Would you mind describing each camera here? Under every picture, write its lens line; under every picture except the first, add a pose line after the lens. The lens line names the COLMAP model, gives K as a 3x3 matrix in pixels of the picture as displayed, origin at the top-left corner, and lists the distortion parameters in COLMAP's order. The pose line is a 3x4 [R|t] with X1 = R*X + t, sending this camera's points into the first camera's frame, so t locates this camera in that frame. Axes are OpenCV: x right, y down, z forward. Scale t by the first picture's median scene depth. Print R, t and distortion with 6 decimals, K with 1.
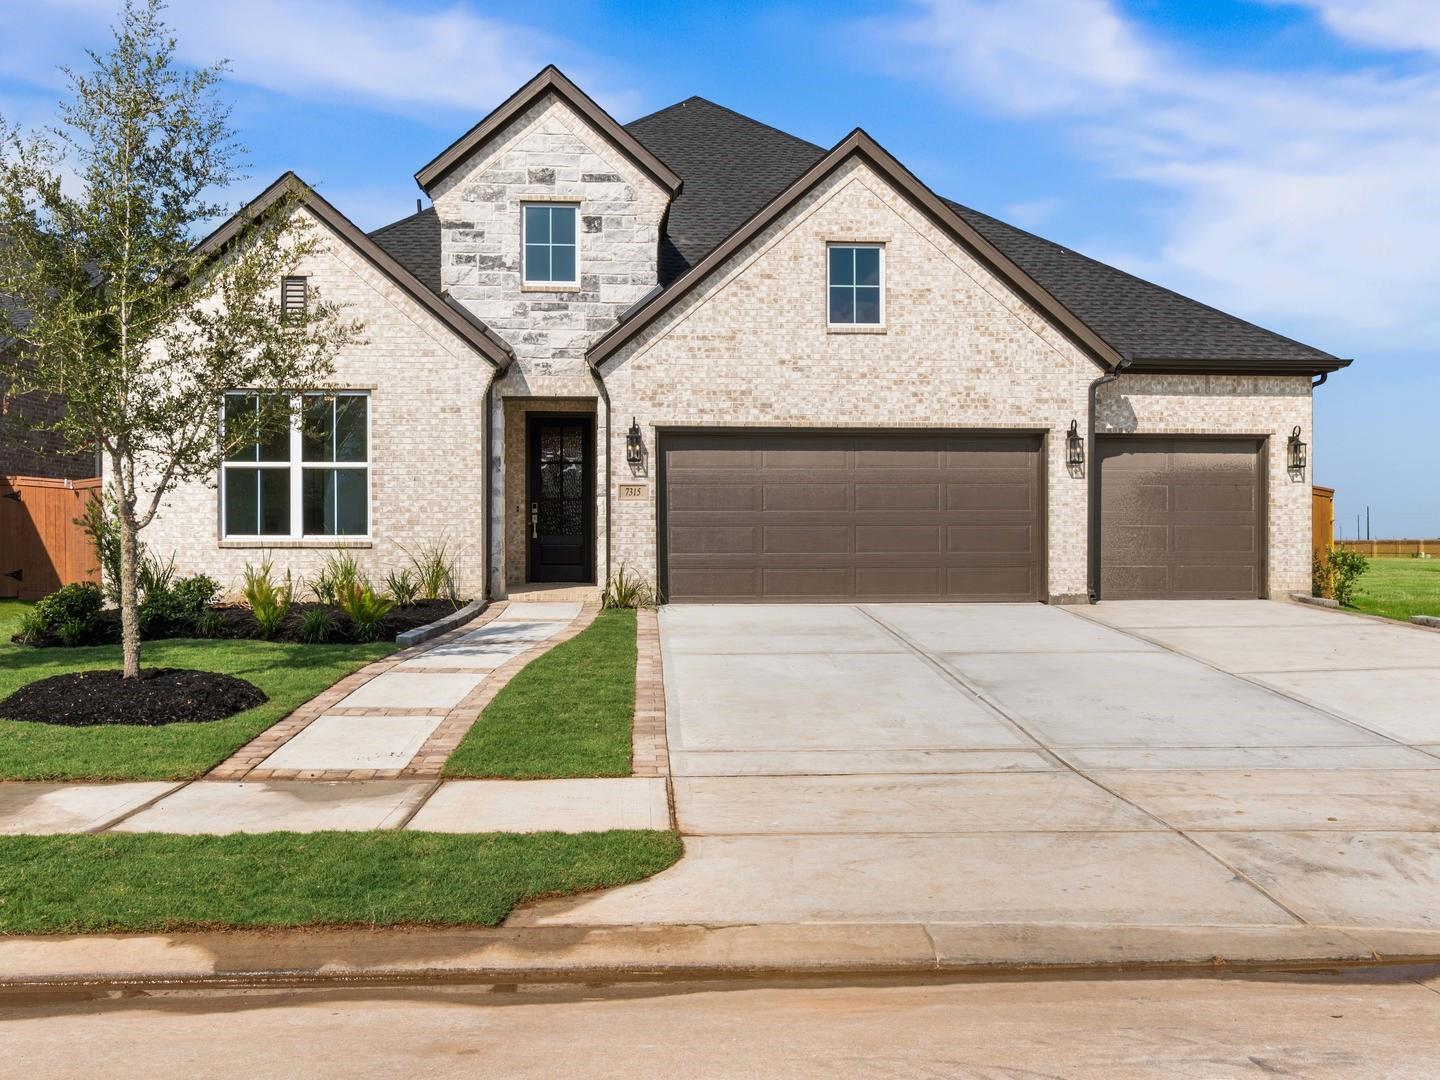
lens RADIAL K [[1374.7, 0, 720.0], [0, 1374.7, 540.0], [0, 0, 1]] dist [0.002345, 0.001934]
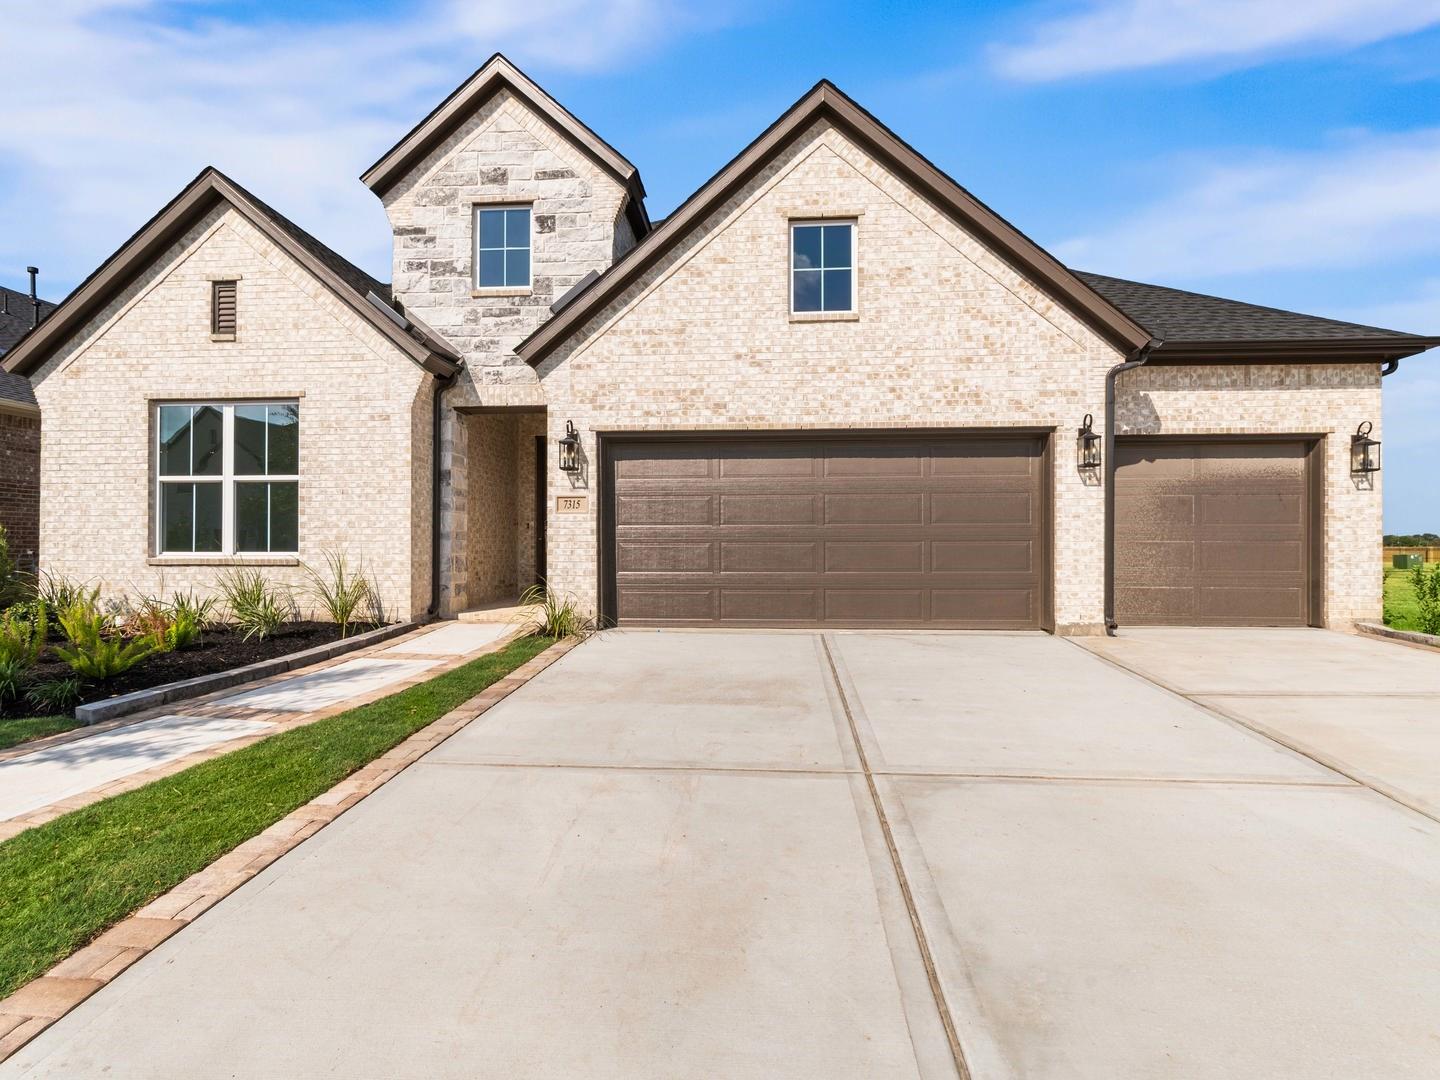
lens RADIAL K [[721.0, 0, 718.8], [0, 721.0, 547.0], [0, 0, 1]] dist [0.001871, -0.000216]
pose [[0.989811, 0.000487, -0.142384, 0.098217], [-0.000717, 0.999999, -0.001569, -0.006272], [0.142383, 0.001655, 0.989810, 0.535406]]
